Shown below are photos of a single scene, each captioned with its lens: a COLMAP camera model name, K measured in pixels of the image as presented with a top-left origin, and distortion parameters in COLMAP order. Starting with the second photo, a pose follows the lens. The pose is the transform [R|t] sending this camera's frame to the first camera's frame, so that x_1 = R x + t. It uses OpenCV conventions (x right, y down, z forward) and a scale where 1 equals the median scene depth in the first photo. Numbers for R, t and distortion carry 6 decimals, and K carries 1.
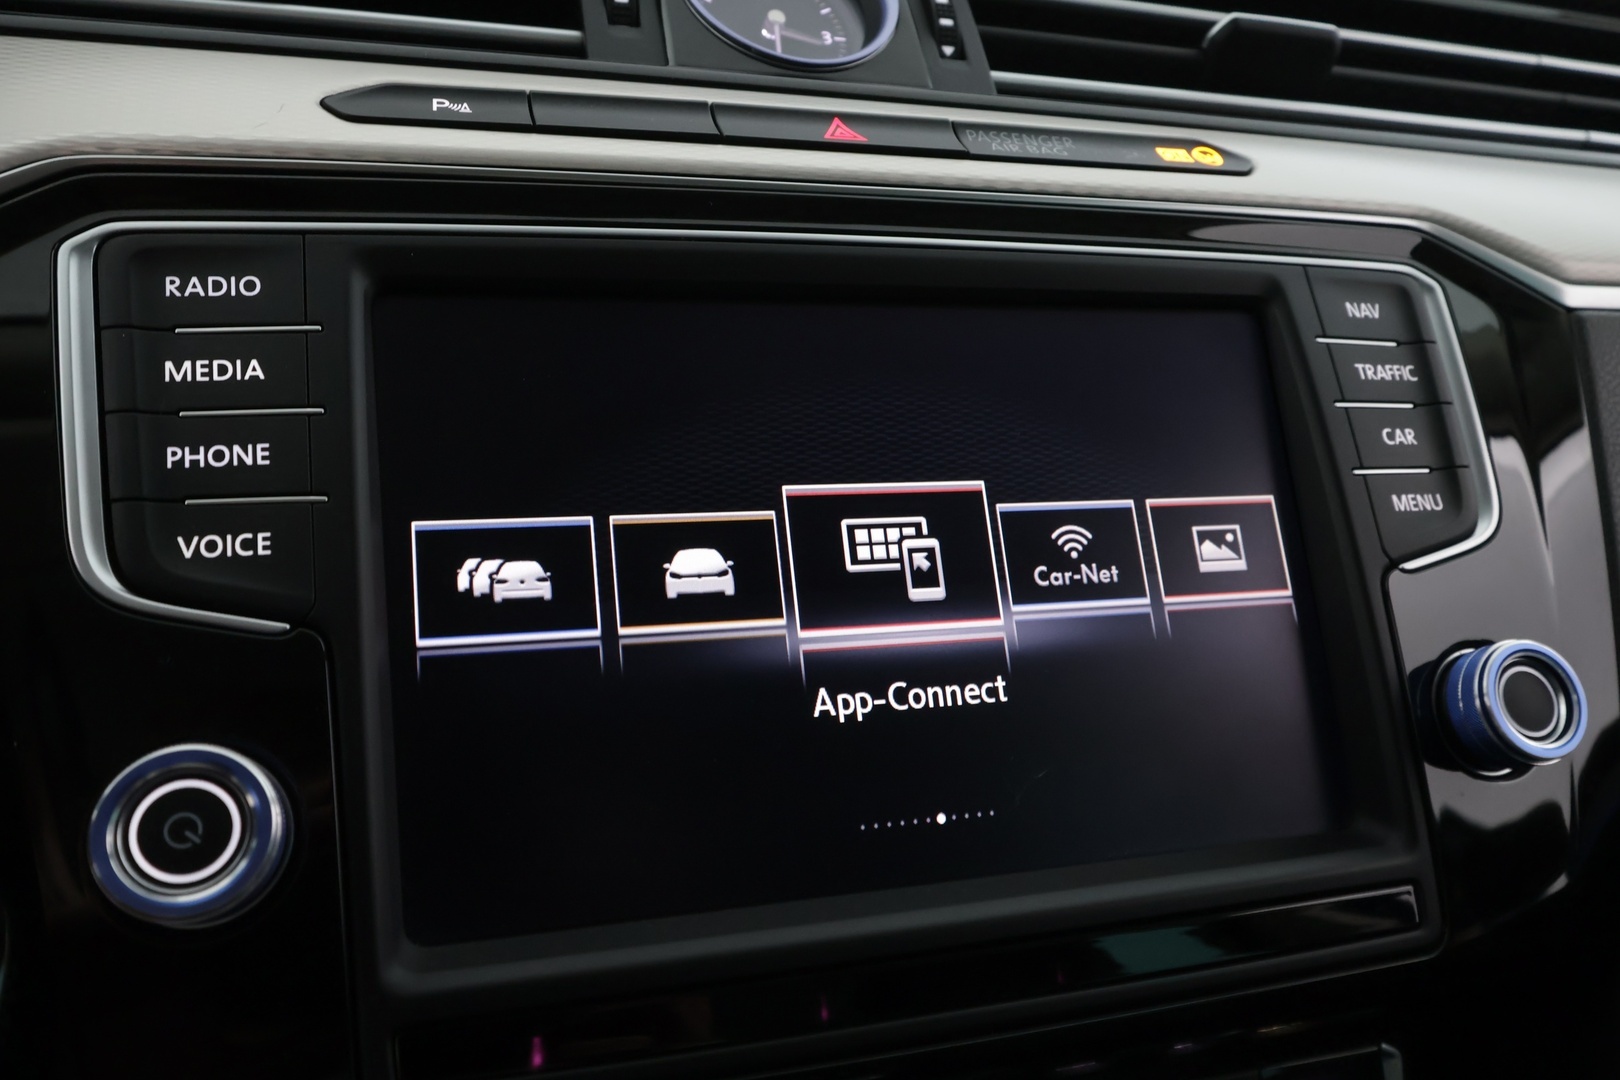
lens RADIAL K [[1278.3, 0, 815.0], [0, 1278.3, 543.2], [0, 0, 1]] dist [0.006323, -0.003793]
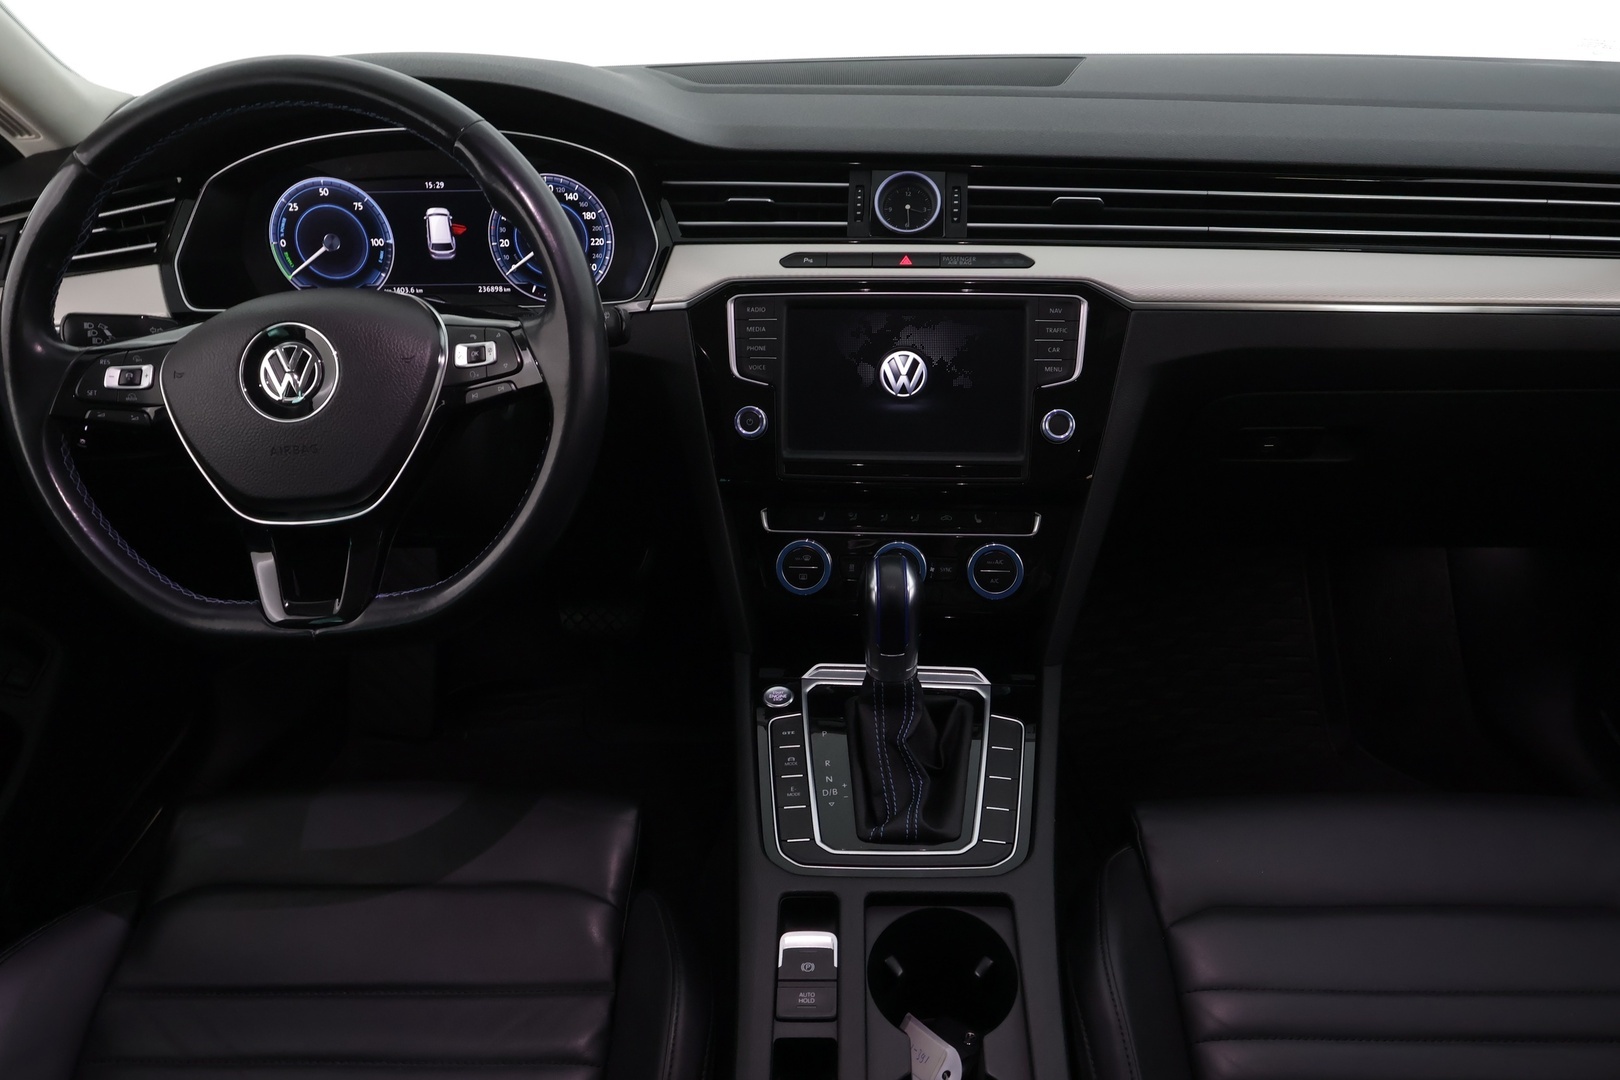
lens RADIAL K [[1278.3, 0, 809.7], [0, 1278.3, 545.7], [0, 0, 1]] dist [0.006323, -0.003793]
pose [[0.918056, 0.139877, -0.370954, 1.346318], [-0.030993, 0.958148, 0.284589, -0.606985], [0.395237, -0.249772, 0.883970, -2.816494]]
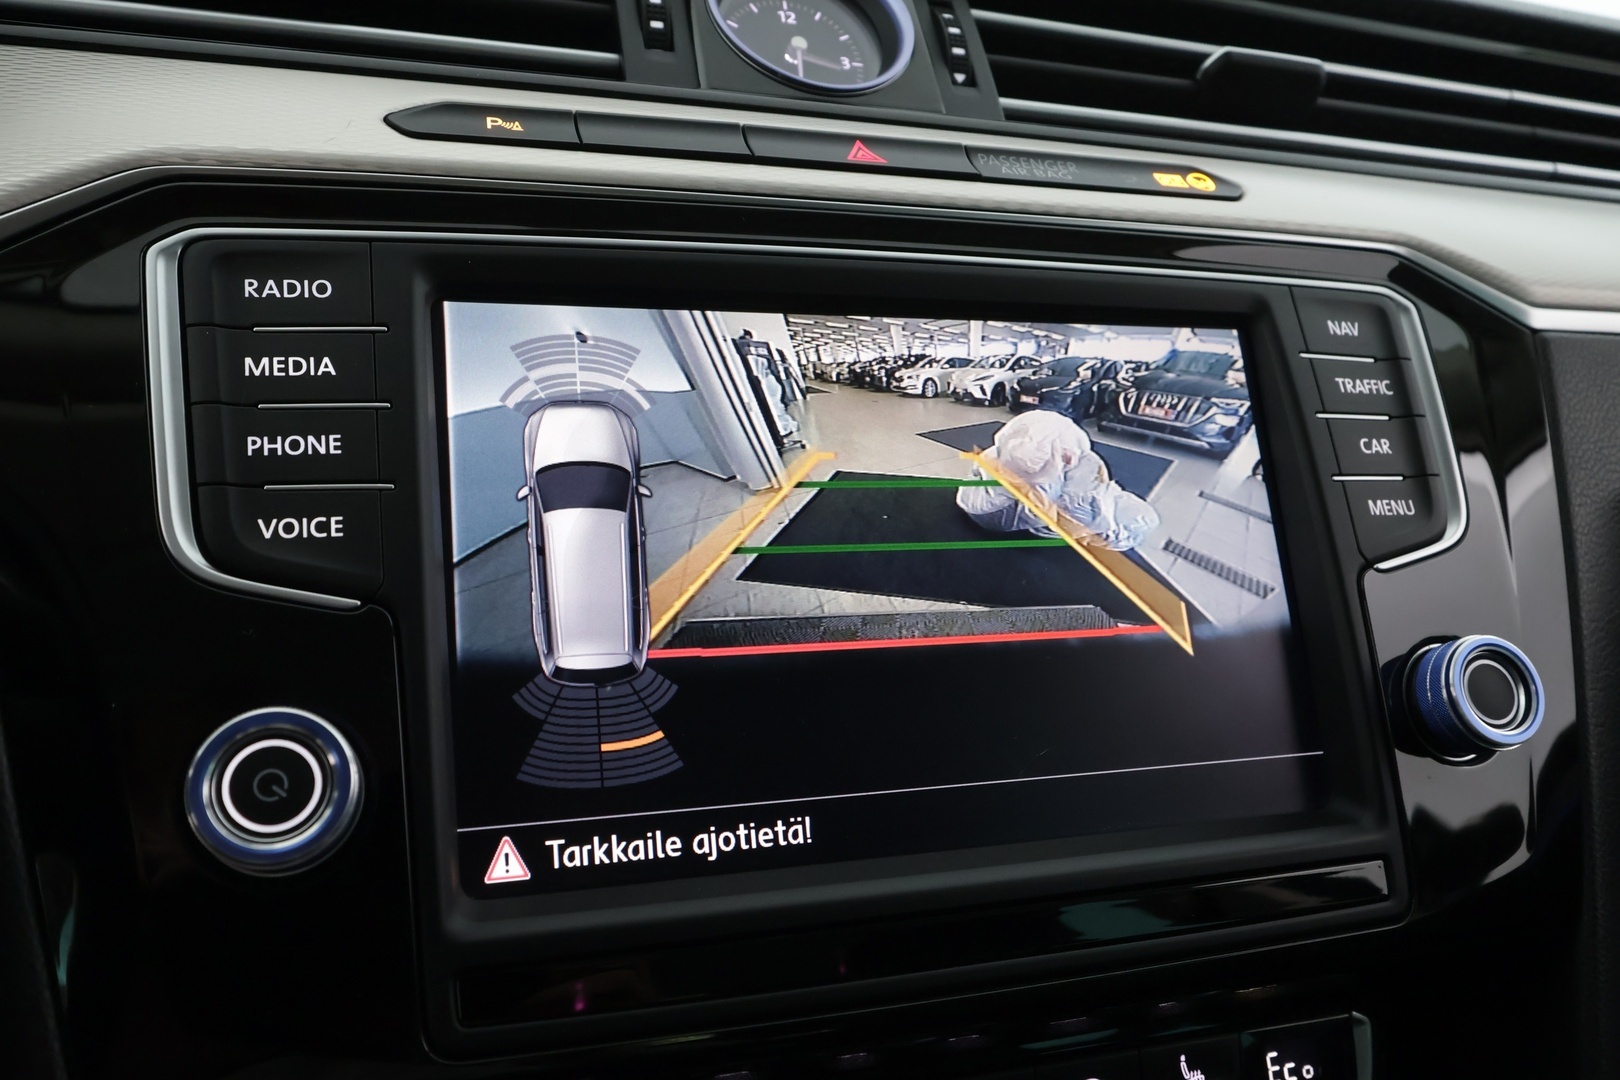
lens RADIAL K [[1278.3, 0, 815.7], [0, 1278.3, 542.3], [0, 0, 1]] dist [0.006323, -0.003793]
pose [[0.999756, 0.014544, 0.016648, -0.033534], [-0.014460, 0.999882, -0.005134, 0.010687], [-0.016721, 0.004892, 0.999848, -0.073422]]
